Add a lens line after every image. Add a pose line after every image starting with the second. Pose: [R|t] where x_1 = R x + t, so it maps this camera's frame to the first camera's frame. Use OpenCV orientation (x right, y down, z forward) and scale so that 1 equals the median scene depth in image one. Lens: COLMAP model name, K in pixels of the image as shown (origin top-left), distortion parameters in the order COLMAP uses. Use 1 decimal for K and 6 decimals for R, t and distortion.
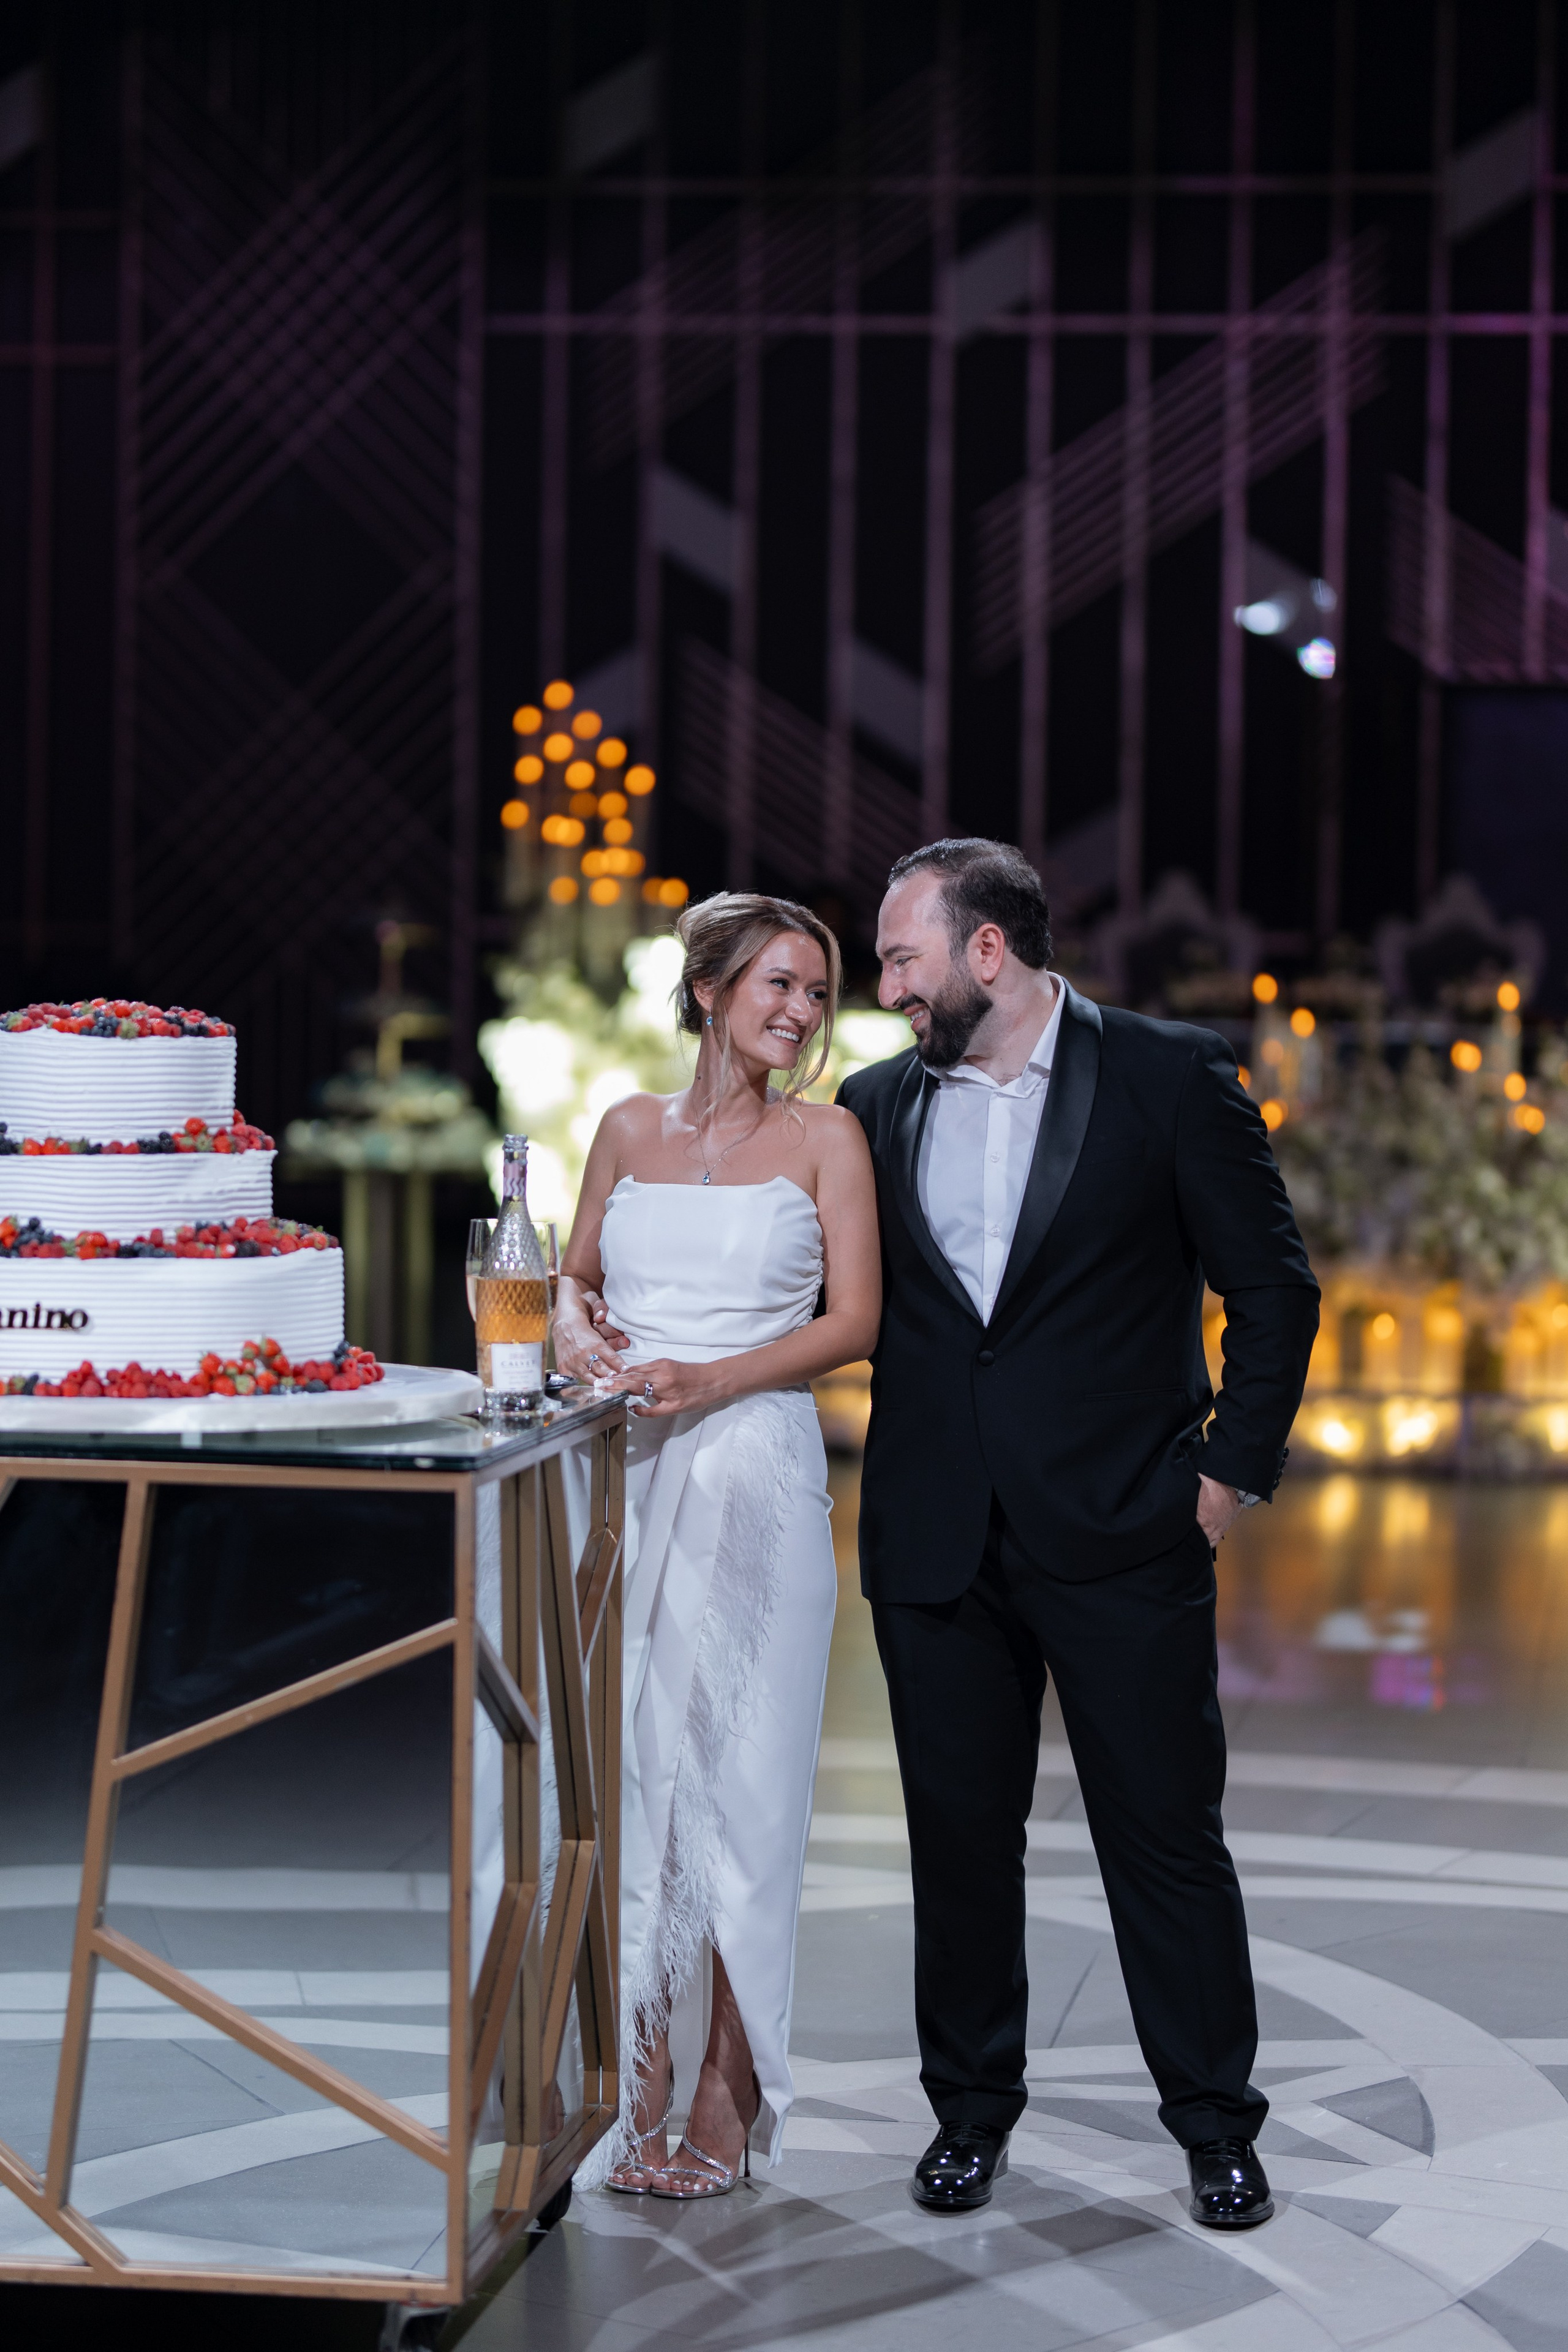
lens RADIAL K [[5637.0, 0, 791.9], [0, 5637.0, 1170.9], [0, 0, 1]] dist [-0.000885, 0.000000]
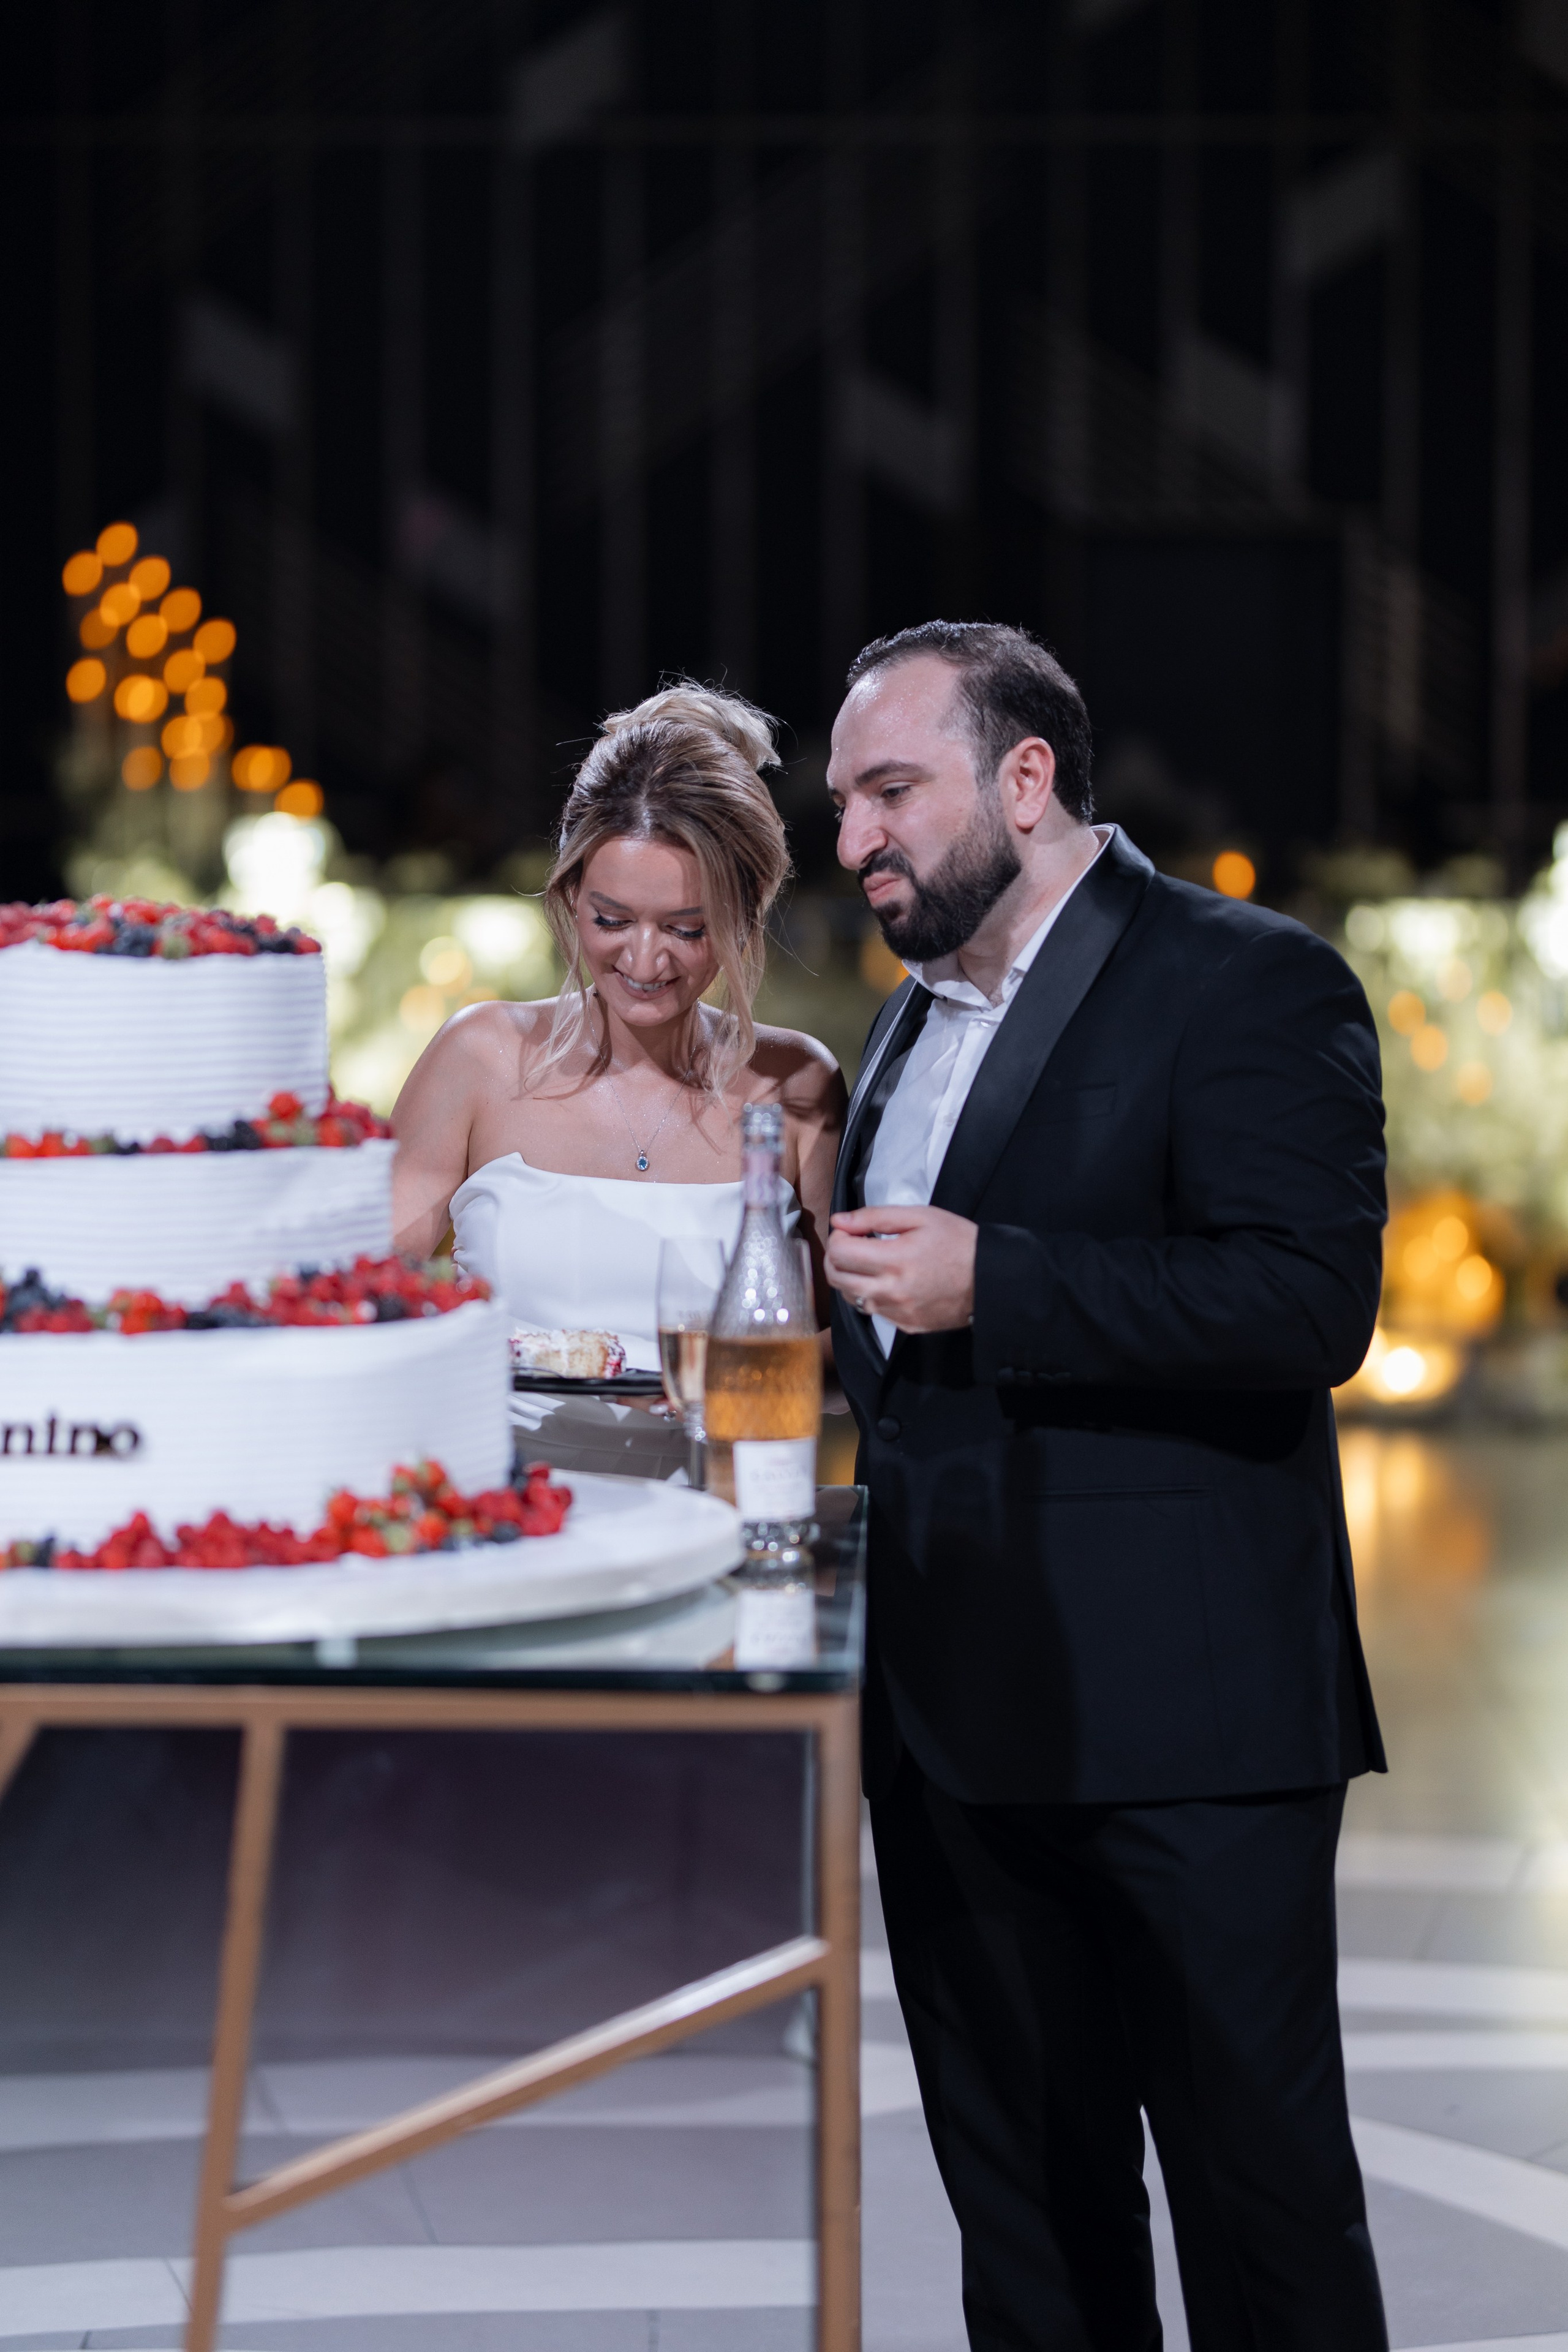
lens RADIAL K [[5637.0, 0, 770.1], [0, 5637.0, 1169.8], [0, 0, 1]] dist [-0.000885, 0.000000]
pose [[0.994095, -0.021273, 0.106405, -0.118409], [0.019209, 0.999608, 0.020387, -0.012223], [-0.106797, -0.018223, 0.994114, 0.397572]]
